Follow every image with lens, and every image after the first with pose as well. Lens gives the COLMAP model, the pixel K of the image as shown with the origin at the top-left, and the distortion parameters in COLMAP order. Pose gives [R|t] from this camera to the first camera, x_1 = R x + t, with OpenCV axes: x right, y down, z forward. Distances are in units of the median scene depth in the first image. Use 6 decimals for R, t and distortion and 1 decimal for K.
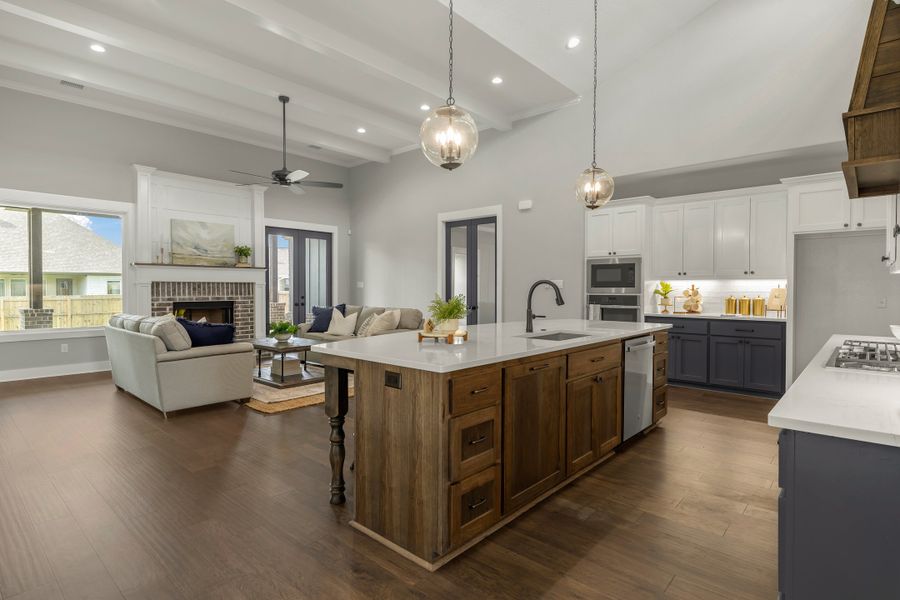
lens RADIAL K [[456.2, 0, 445.4], [0, 456.2, 293.8], [0, 0, 1]] dist [0.002948, -0.000139]
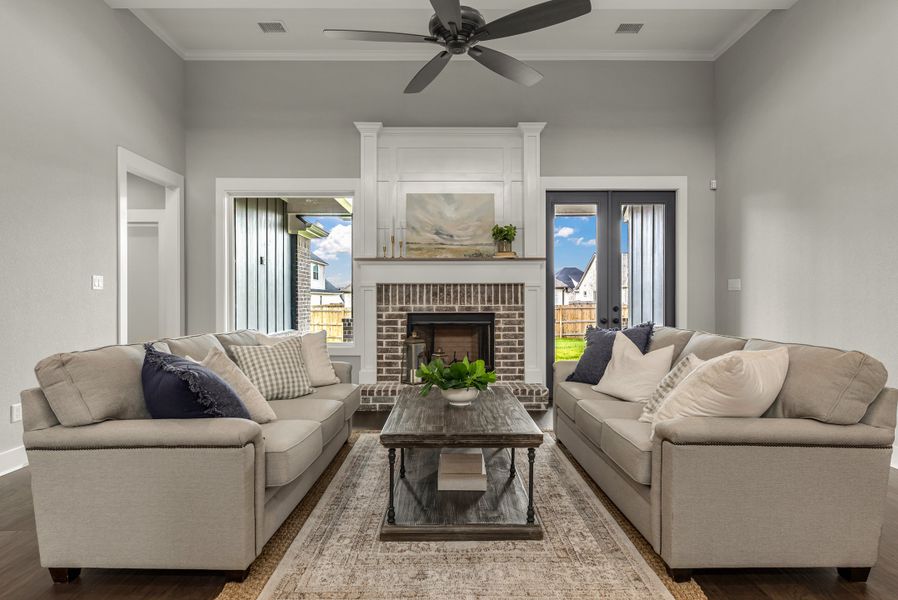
lens RADIAL K [[488.9, 0, 441.3], [0, 488.9, 300.2], [0, 0, 1]] dist [-0.003158, 0.001204]
pose [[0.671863, -0.001184, -0.740675, -0.009678], [-0.007560, 0.999936, -0.008457, 0.004643], [0.740637, 0.011282, 0.671811, 0.527087]]
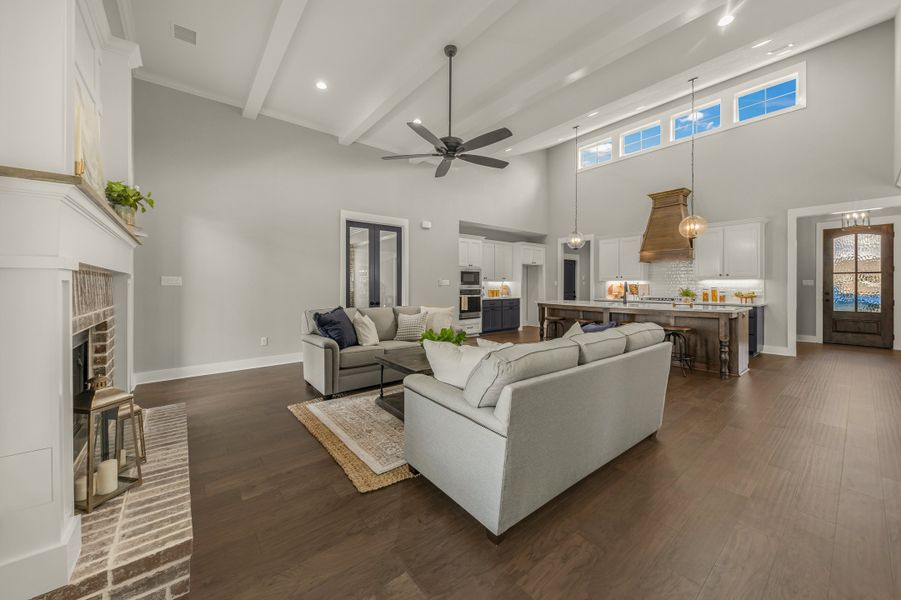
lens RADIAL K [[330.1, 0, 429.5], [0, 330.1, 288.0], [0, 0, 1]] dist [-0.010764, -0.000430]
pose [[0.182212, -0.008496, 0.983223, -0.722147], [0.018500, 0.999815, 0.005211, -0.009619], [-0.983085, 0.017241, 0.182336, 0.736981]]
